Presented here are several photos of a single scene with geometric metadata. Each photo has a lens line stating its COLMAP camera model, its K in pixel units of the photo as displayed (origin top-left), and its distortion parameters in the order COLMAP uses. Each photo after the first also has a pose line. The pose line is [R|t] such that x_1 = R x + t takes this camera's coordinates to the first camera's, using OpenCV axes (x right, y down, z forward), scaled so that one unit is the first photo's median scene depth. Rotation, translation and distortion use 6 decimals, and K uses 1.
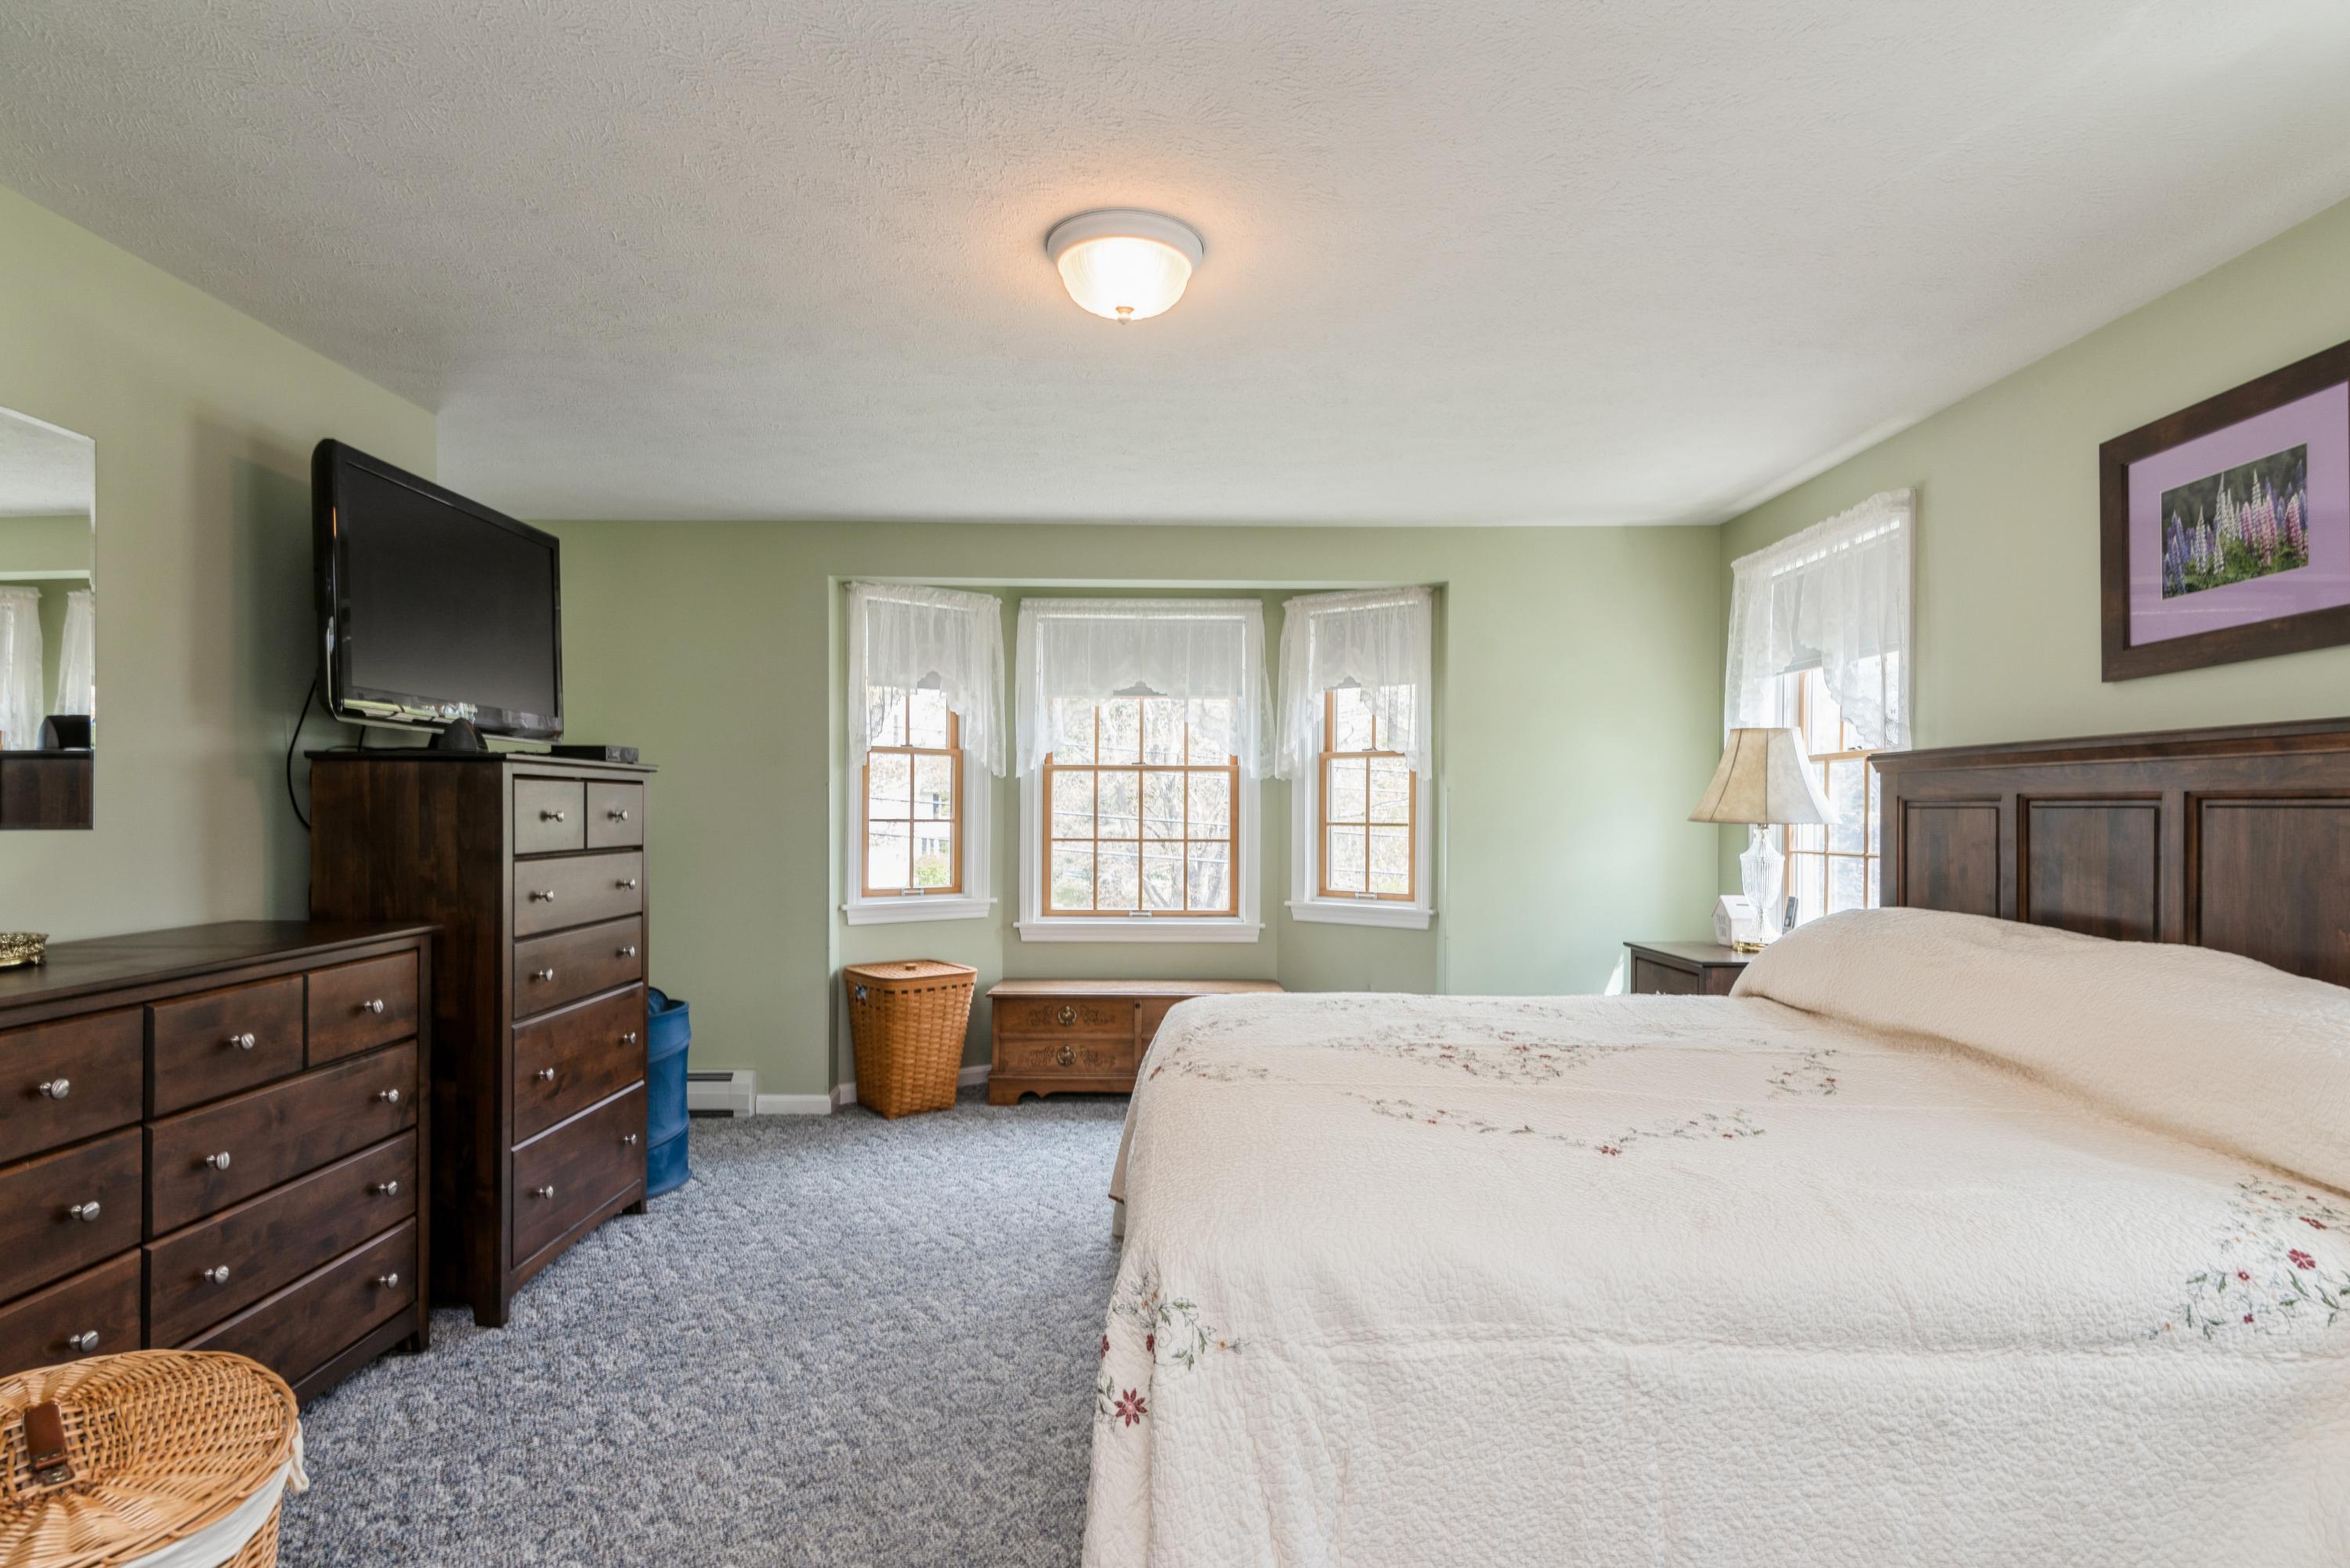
lens RADIAL K [[1290.6, 0, 1174.3], [0, 1290.6, 800.1], [0, 0, 1]] dist [-0.000832, -0.000124]
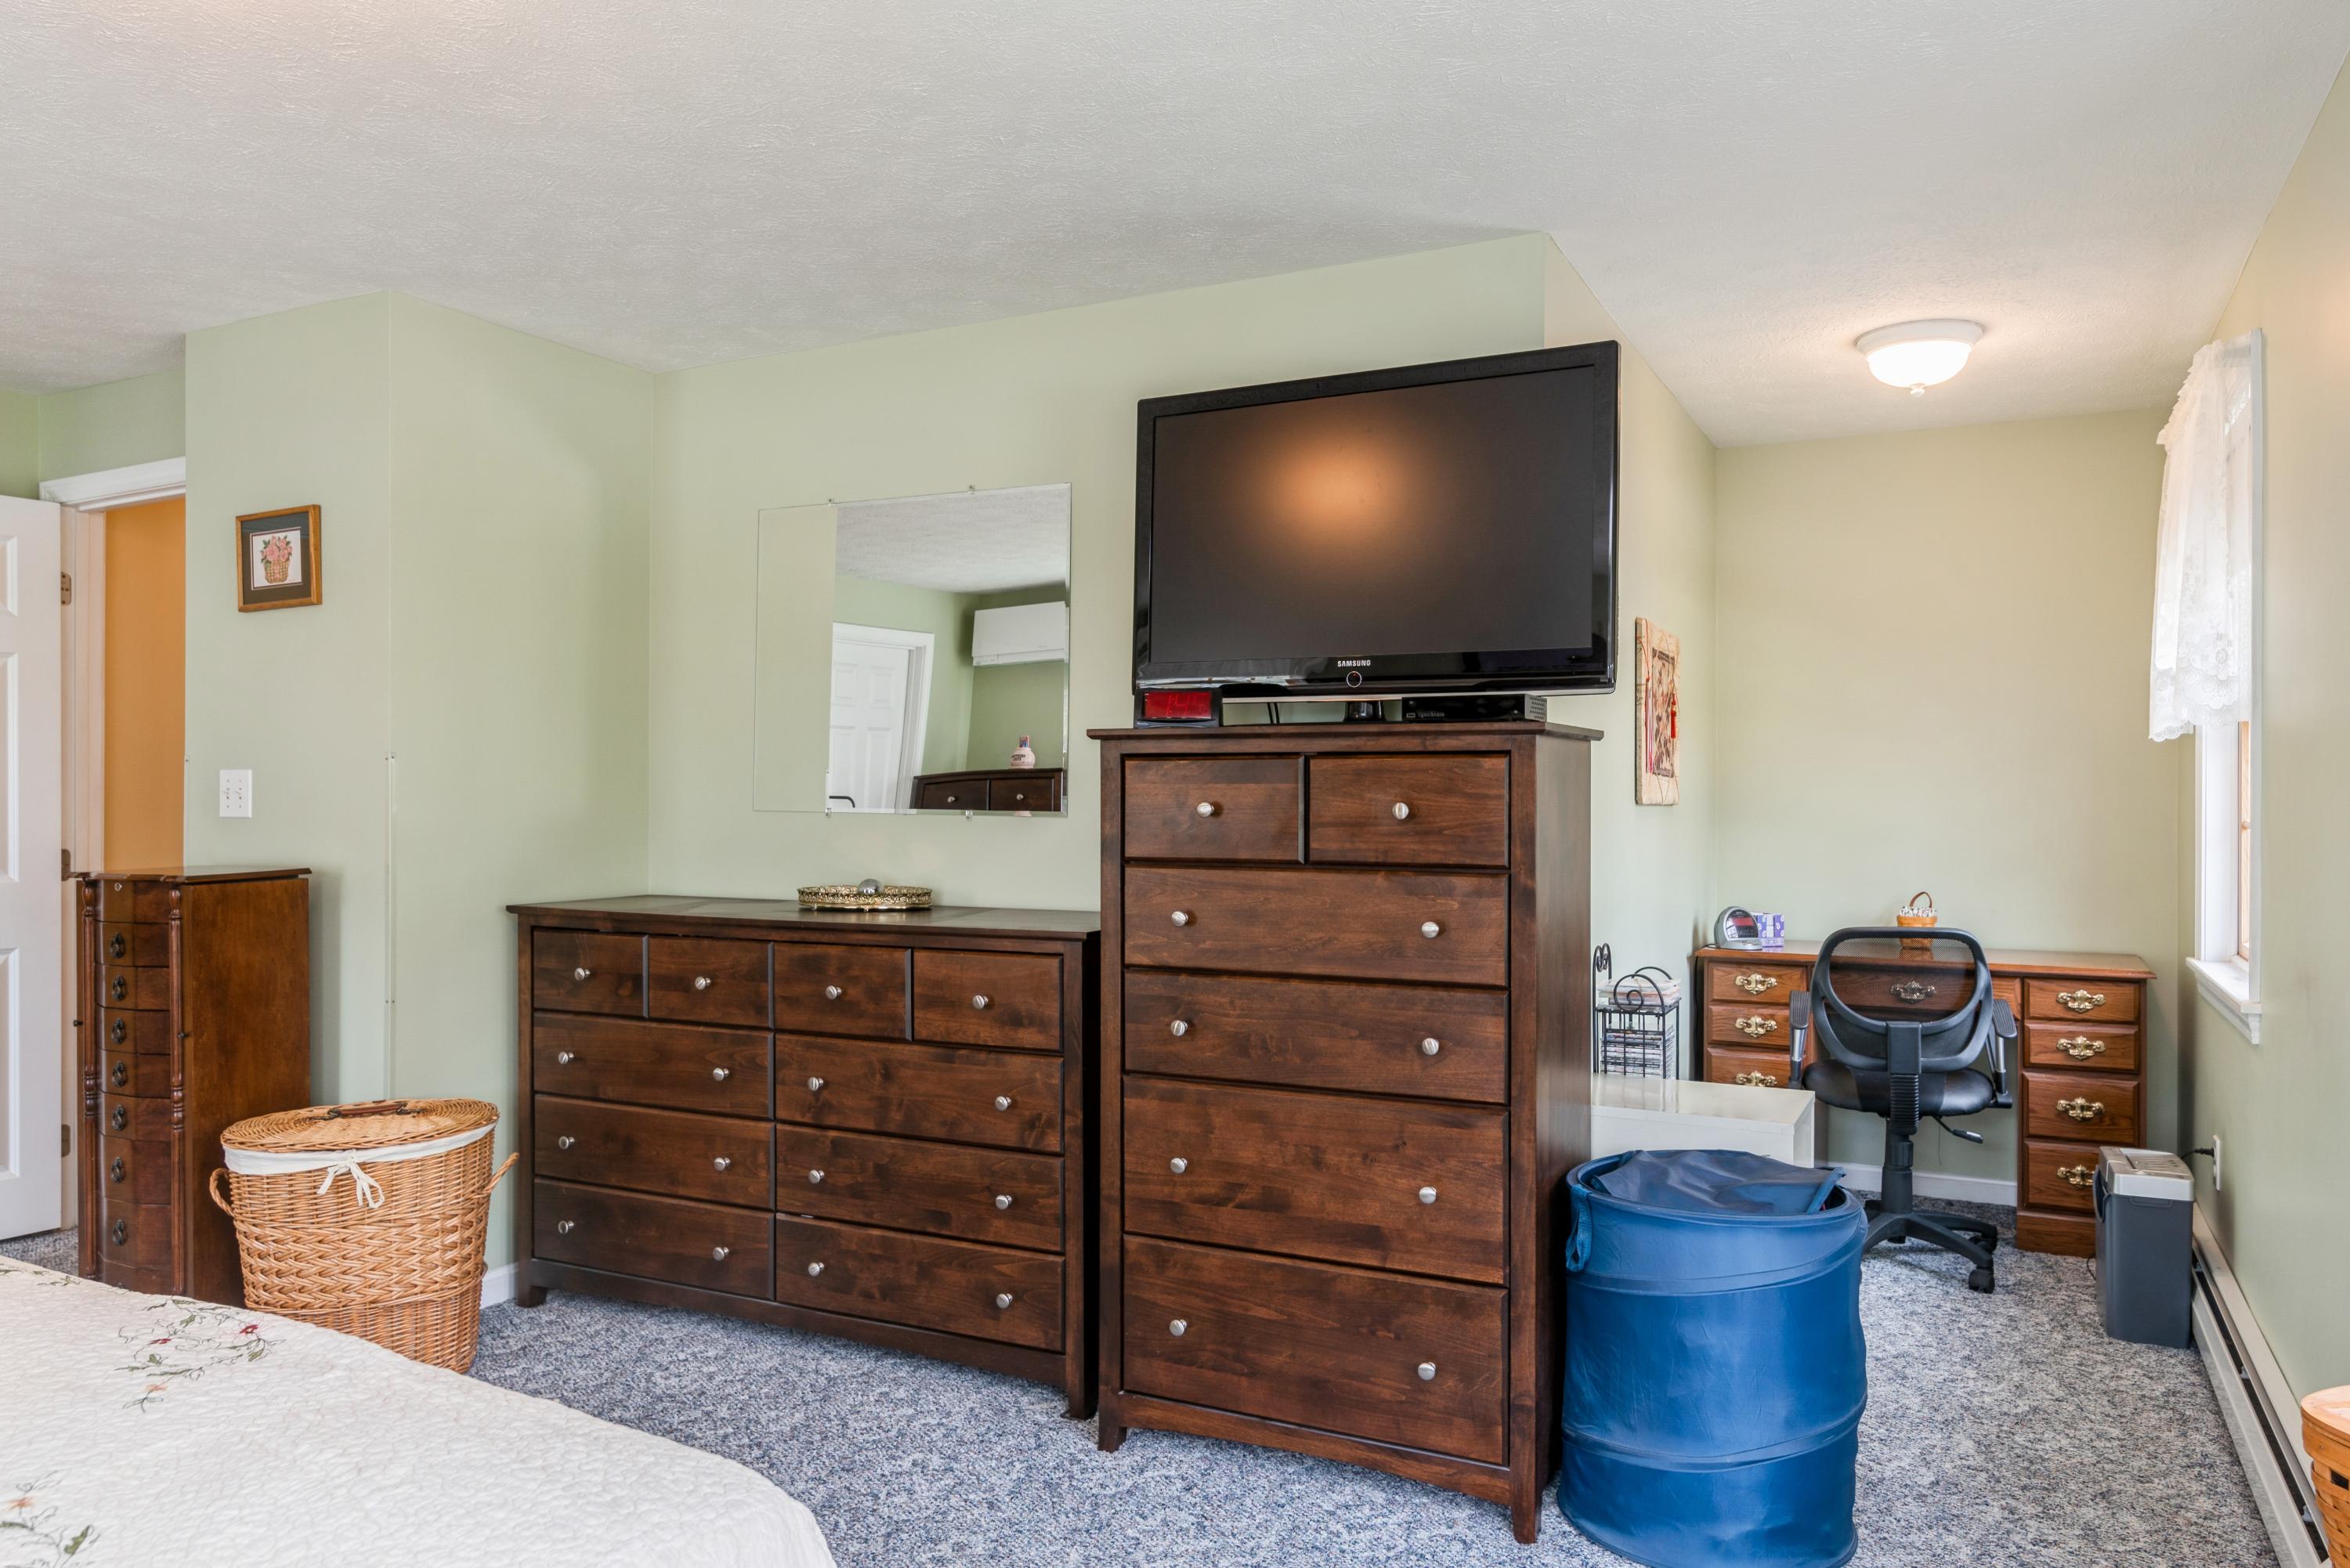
lens RADIAL K [[1604.6, 0, 1172.9], [0, 1604.6, 780.4], [0, 0, 1]] dist [0.006056, 0.000254]
pose [[-0.461451, 0.001761, -0.887164, 0.358548], [0.006859, 0.999975, -0.001583, -0.001925], [0.887139, -0.006816, -0.461452, 1.596631]]
